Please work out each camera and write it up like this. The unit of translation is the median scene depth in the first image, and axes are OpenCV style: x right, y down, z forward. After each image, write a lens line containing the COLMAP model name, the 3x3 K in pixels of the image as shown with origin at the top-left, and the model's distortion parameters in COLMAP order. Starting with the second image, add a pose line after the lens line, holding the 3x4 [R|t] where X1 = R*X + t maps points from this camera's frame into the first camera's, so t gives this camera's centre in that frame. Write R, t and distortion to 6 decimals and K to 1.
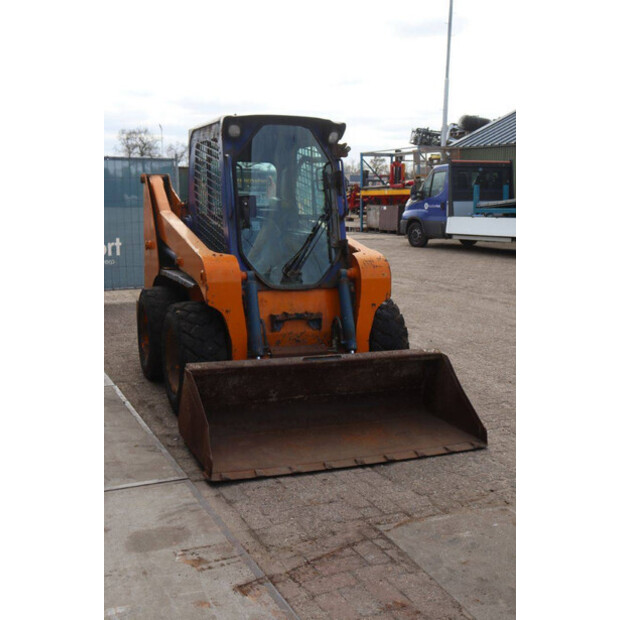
lens RADIAL K [[723.1, 0, 310.0], [0, 723.1, 310.0], [0, 0, 1]] dist [-0.027620, -0.010329]
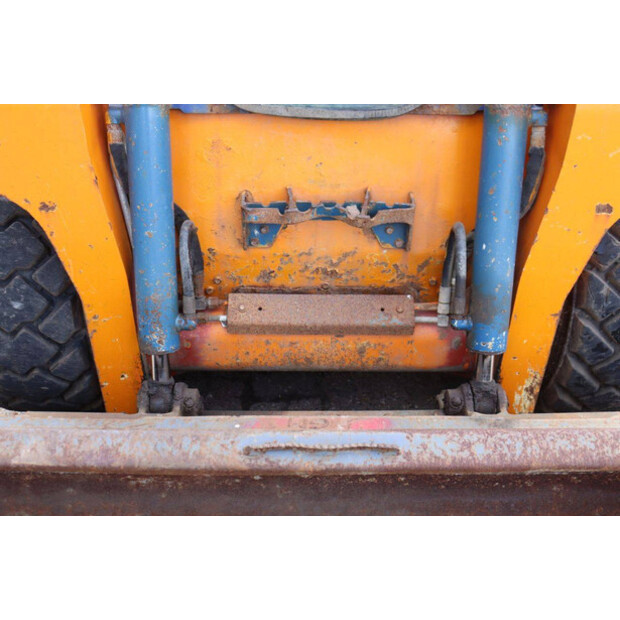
lens RADIAL K [[710.8, 0, 310.0], [0, 710.8, 310.0], [0, 0, 1]] dist [-0.023707, 0.046430]
pose [[0.929658, 0.216452, -0.298135, 0.077821], [-0.046917, 0.872183, 0.486924, -0.104771], [0.365424, -0.438685, 0.820988, 0.776853]]
